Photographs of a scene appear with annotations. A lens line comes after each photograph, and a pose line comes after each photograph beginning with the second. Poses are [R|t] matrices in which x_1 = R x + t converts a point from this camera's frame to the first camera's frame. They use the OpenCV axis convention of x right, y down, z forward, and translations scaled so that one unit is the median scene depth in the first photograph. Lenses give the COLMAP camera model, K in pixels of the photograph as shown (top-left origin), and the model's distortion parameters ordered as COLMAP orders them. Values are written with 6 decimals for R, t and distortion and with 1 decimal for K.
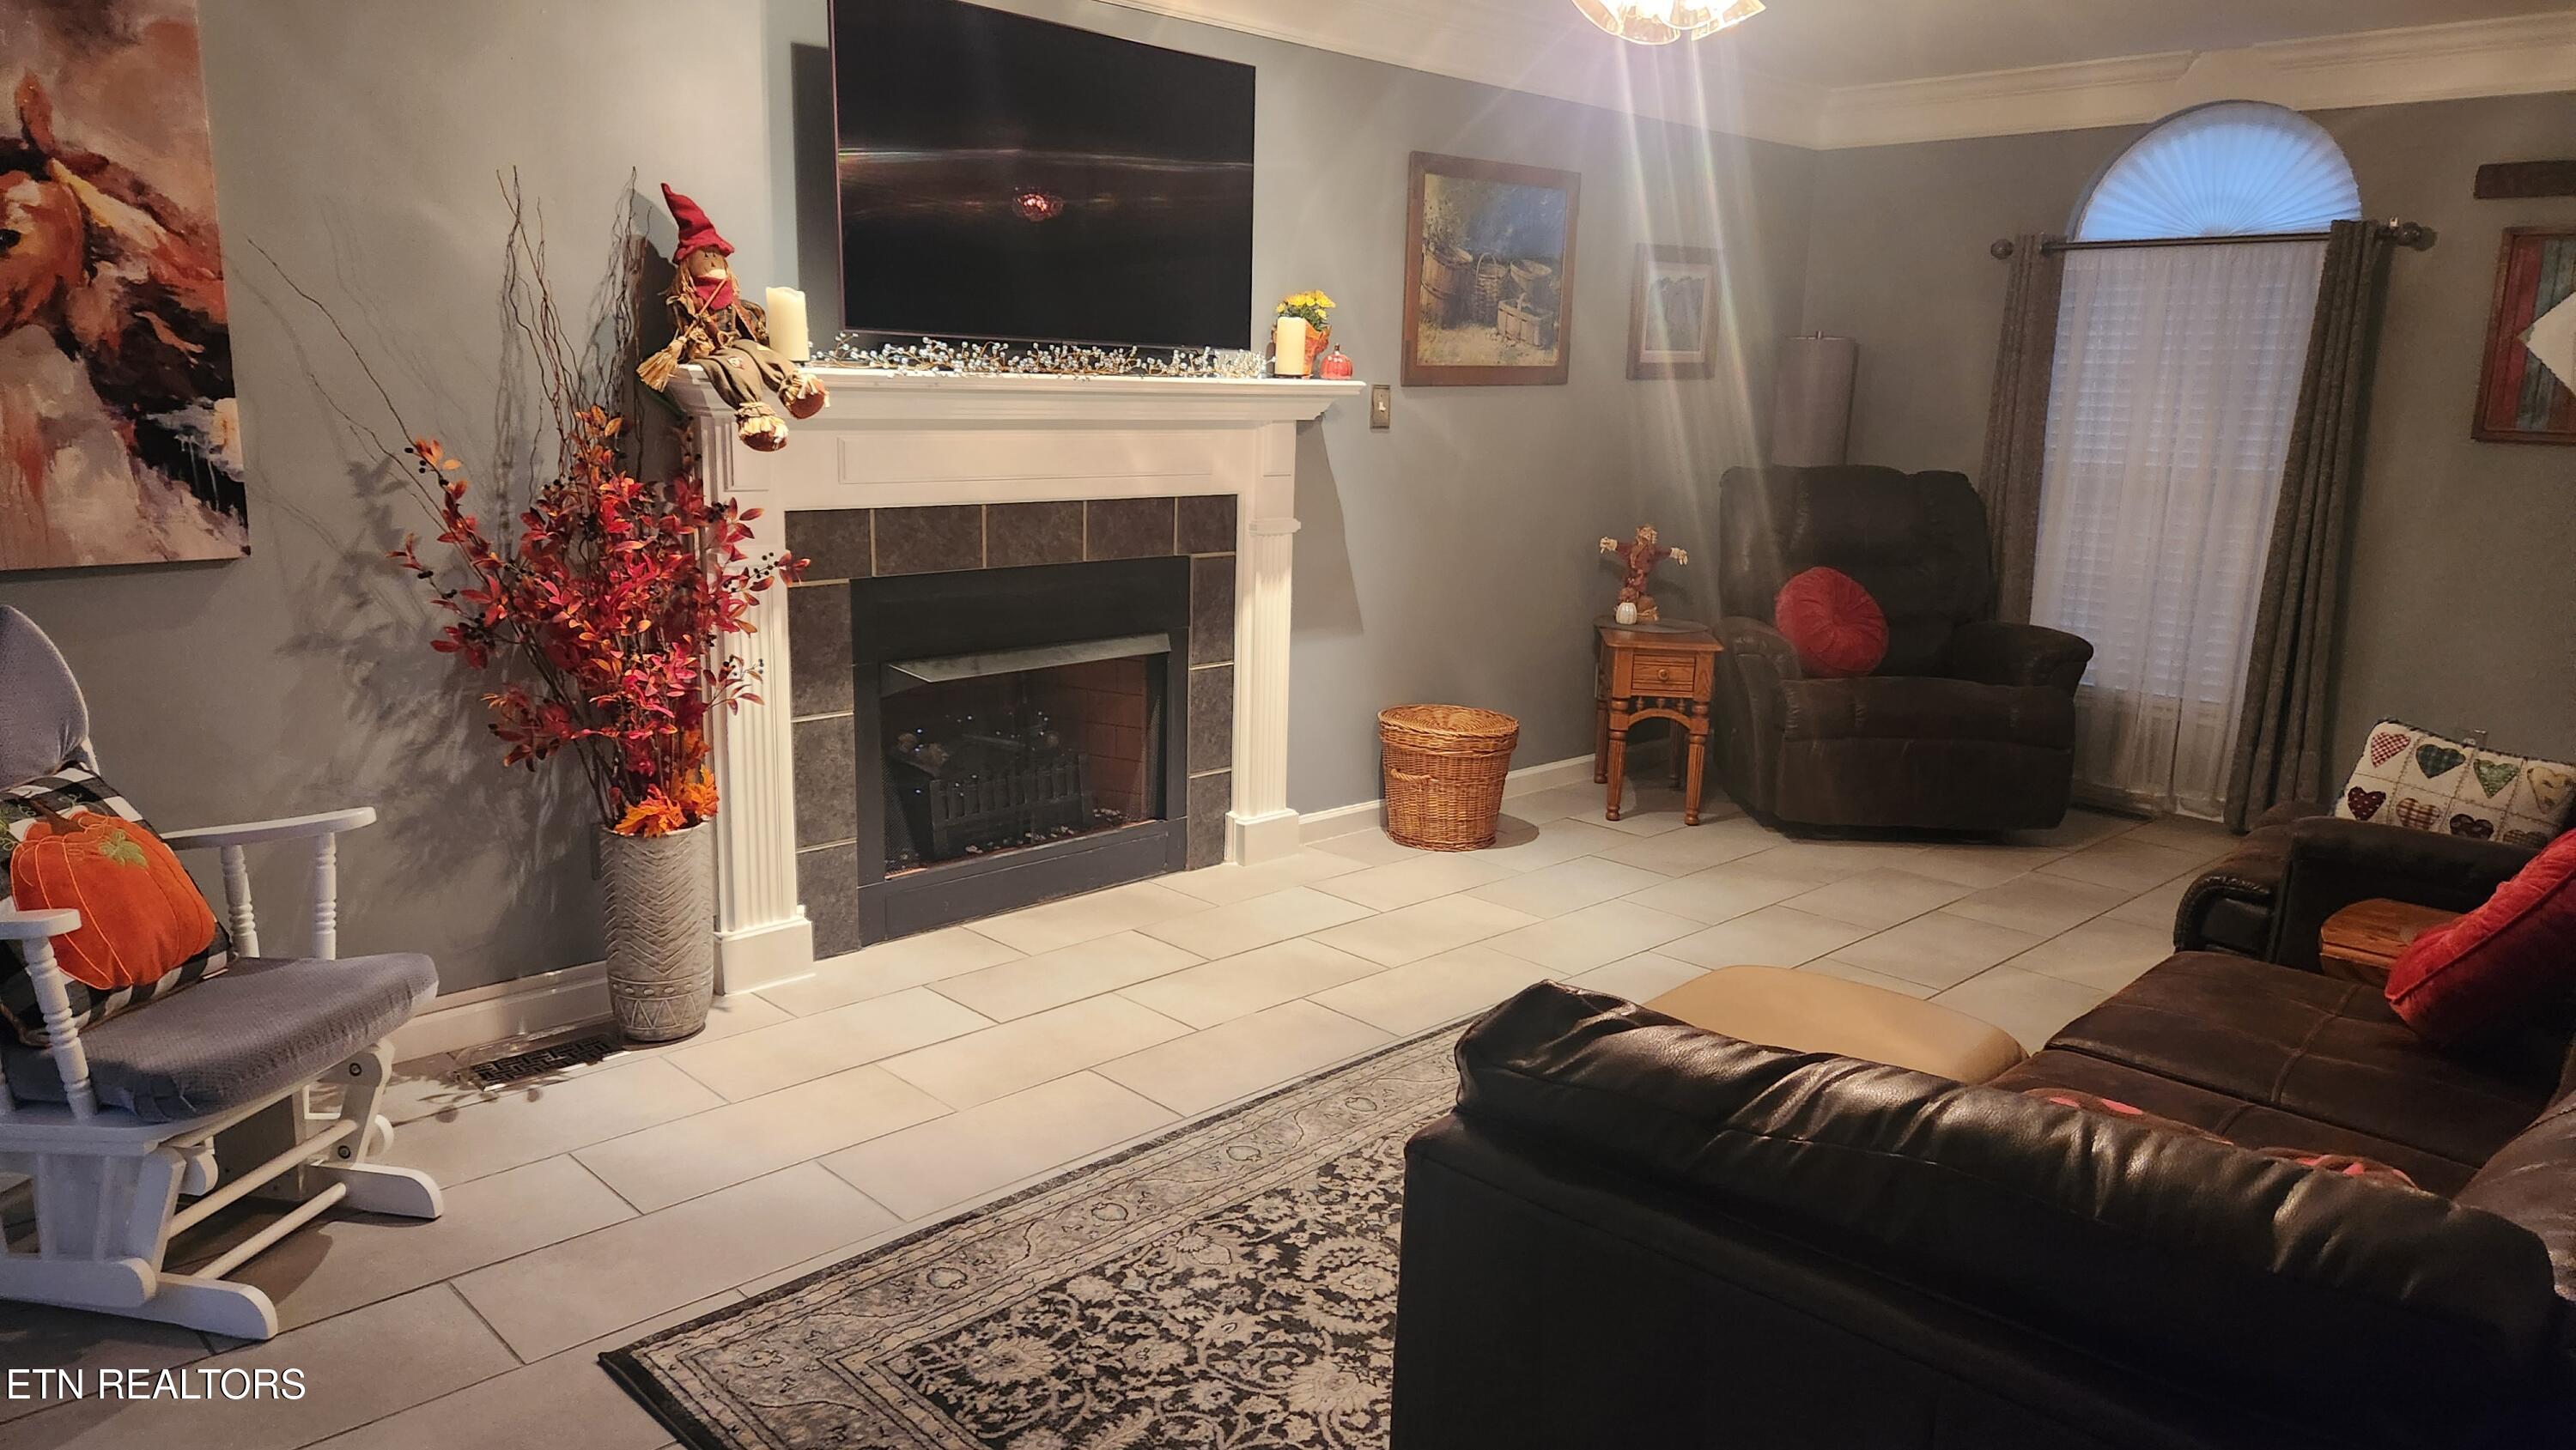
lens RADIAL K [[1728.8, 0, 1281.5], [0, 1728.8, 726.1], [0, 0, 1]] dist [0.071413, -0.060257]
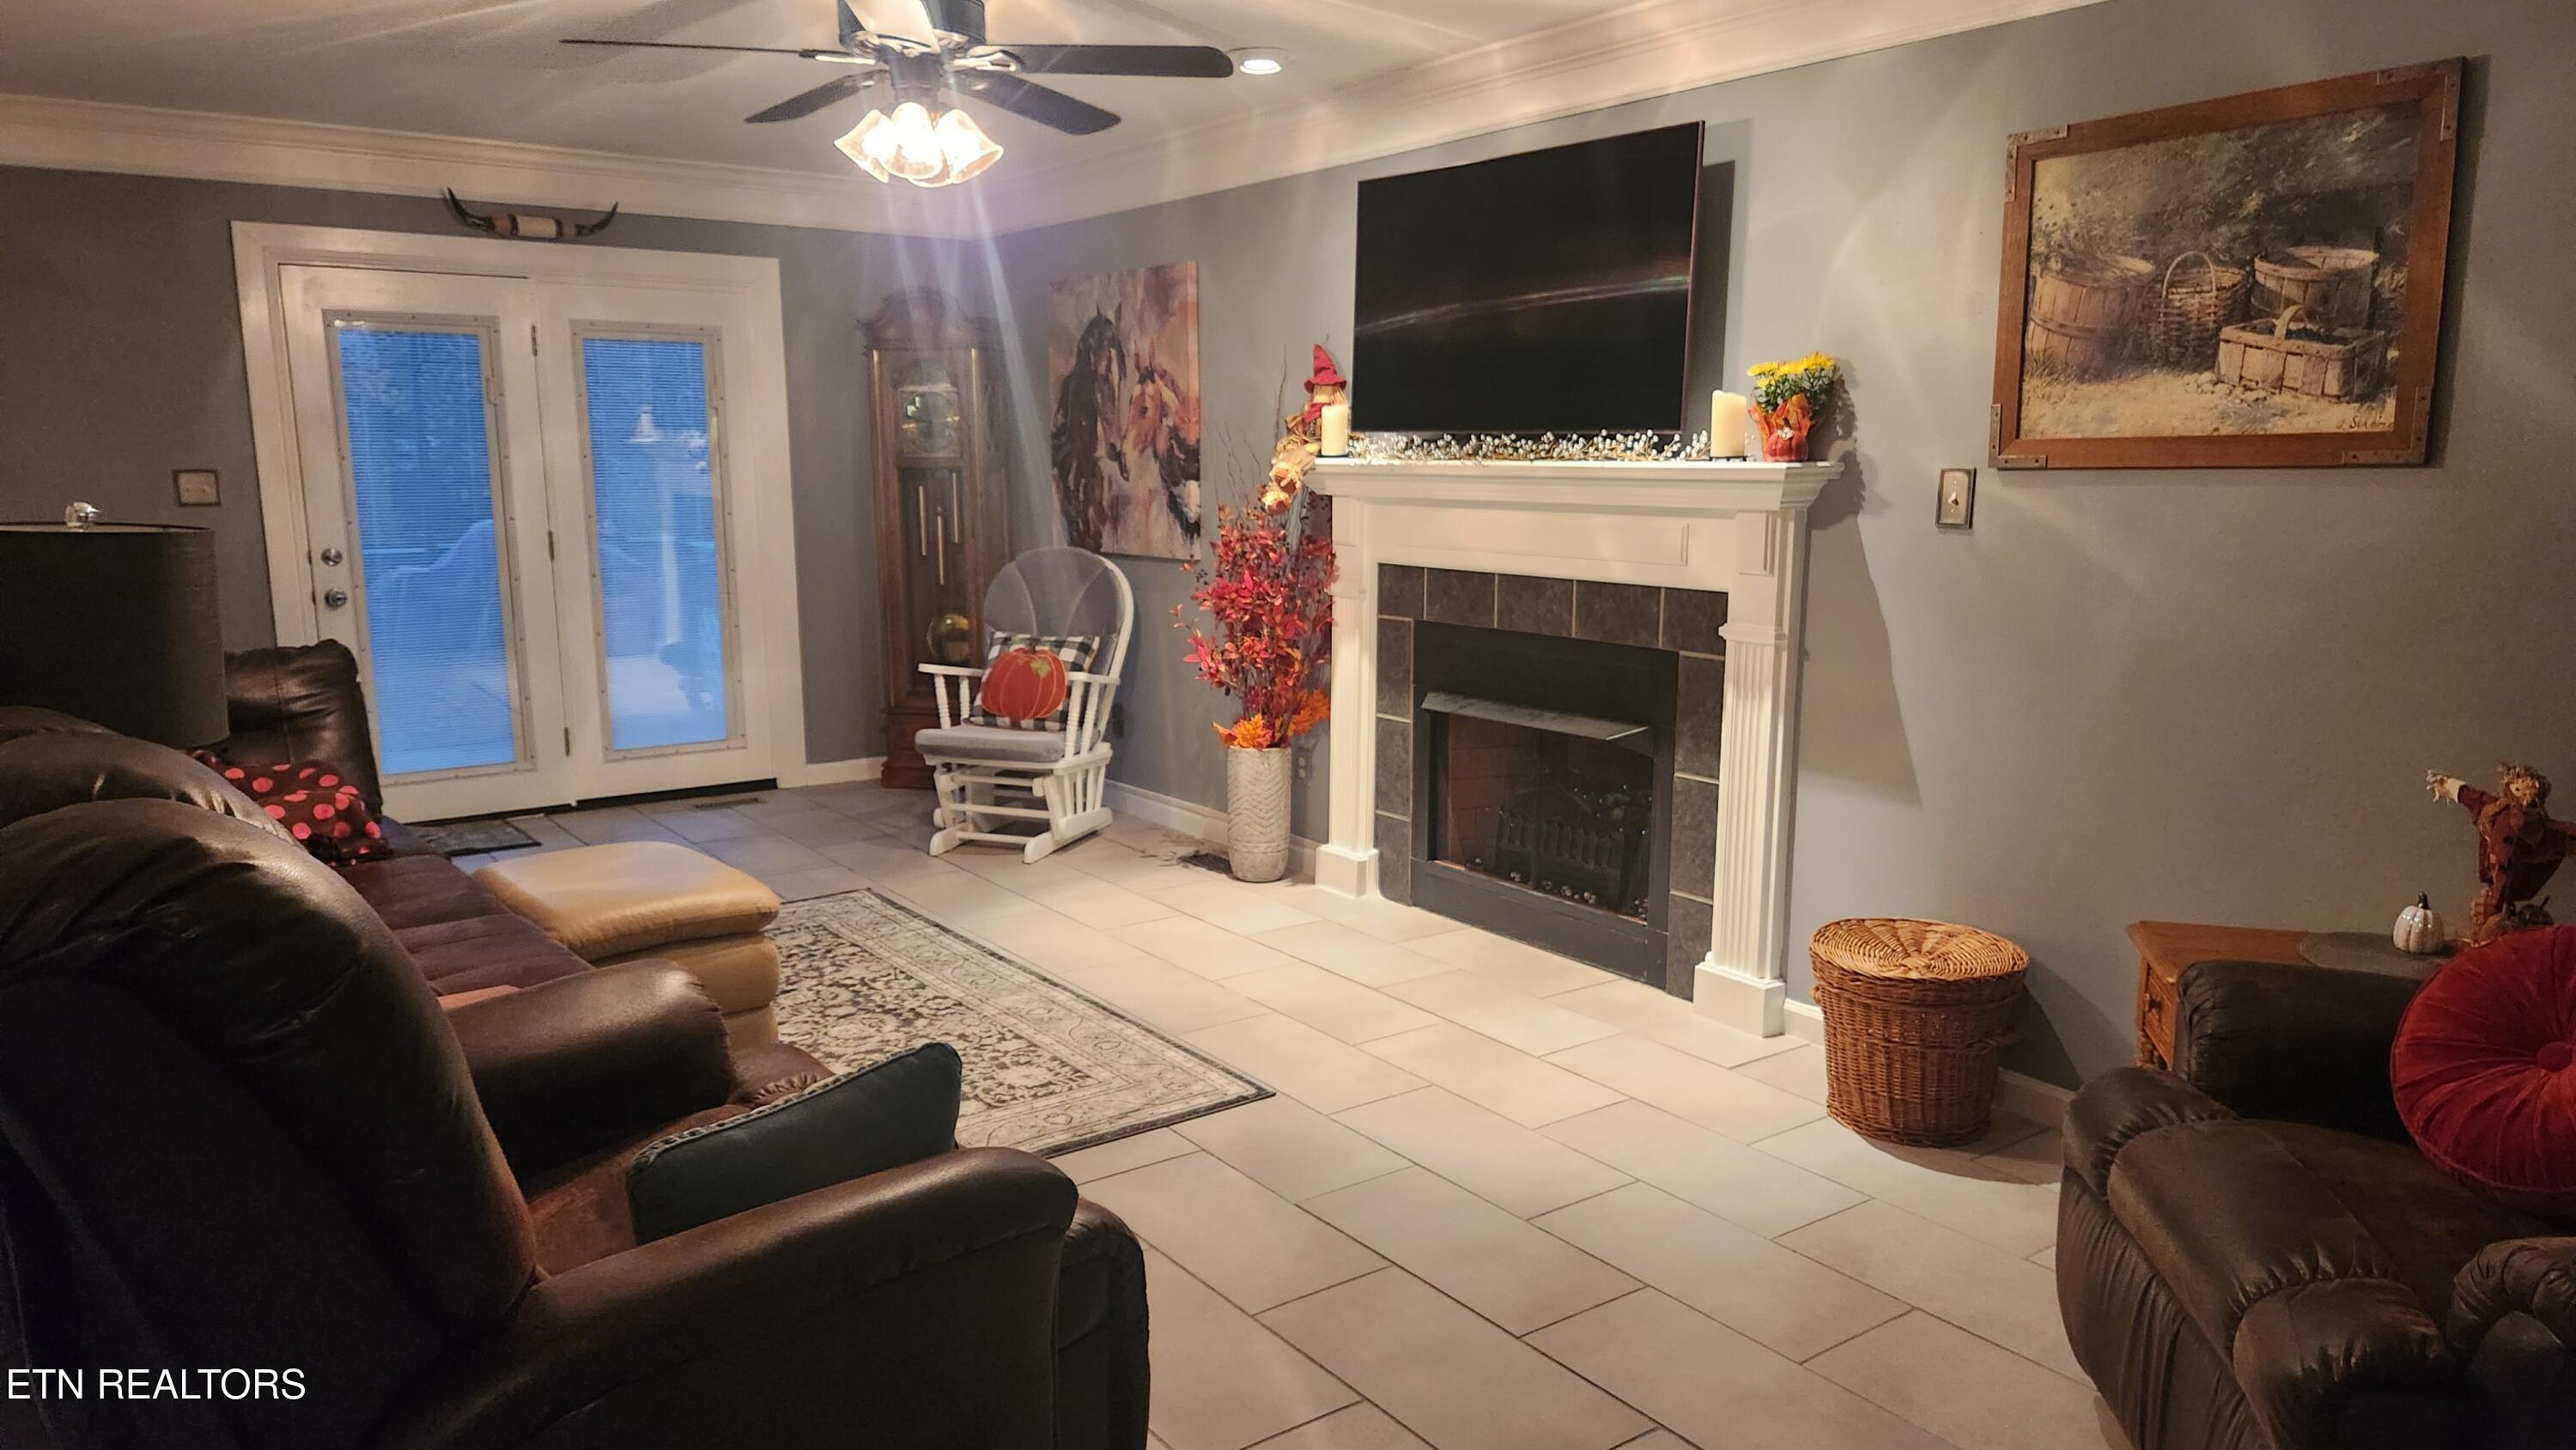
lens RADIAL K [[1728.8, 0, 1276.3], [0, 1728.8, 731.2], [0, 0, 1]] dist [0.071413, -0.060257]
pose [[-0.153110, 0.132680, -0.979262, 1.018887], [-0.205924, 0.964909, 0.162932, -0.187074], [0.966516, 0.226600, -0.120415, 1.035724]]
